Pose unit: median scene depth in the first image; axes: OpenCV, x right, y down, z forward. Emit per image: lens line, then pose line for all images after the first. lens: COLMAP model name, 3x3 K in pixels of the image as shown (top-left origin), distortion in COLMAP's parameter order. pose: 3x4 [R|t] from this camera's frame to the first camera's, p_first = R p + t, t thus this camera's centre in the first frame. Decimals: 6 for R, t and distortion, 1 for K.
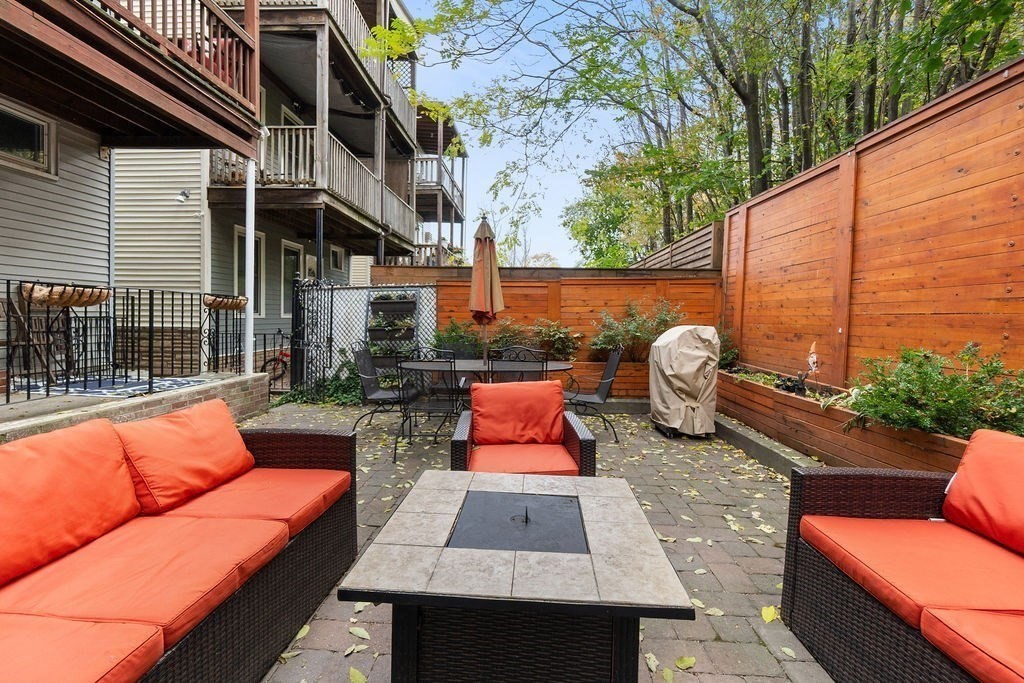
lens RADIAL K [[453.8, 0, 508.0], [0, 453.8, 334.2], [0, 0, 1]] dist [-0.001339, 0.000195]
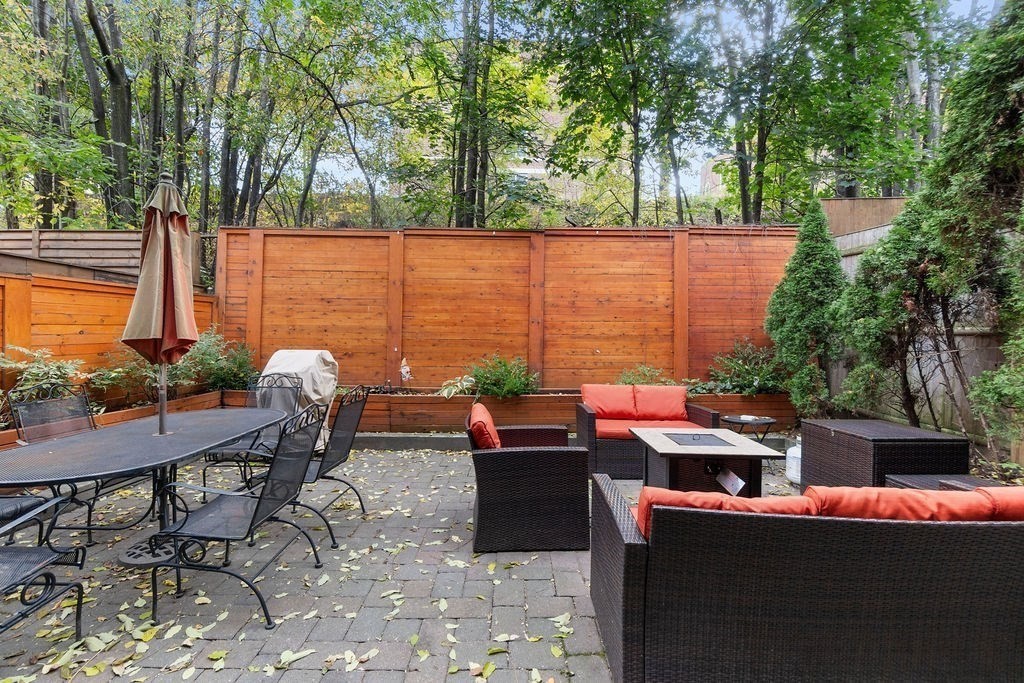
lens RADIAL K [[453.8, 0, 509.9], [0, 453.8, 341.5], [0, 0, 1]] dist [-0.001339, 0.000195]
pose [[-0.065565, -0.021018, 0.997627, -0.807901], [0.026219, 0.999397, 0.022778, -0.060792], [-0.997504, 0.027650, -0.064974, 0.750229]]
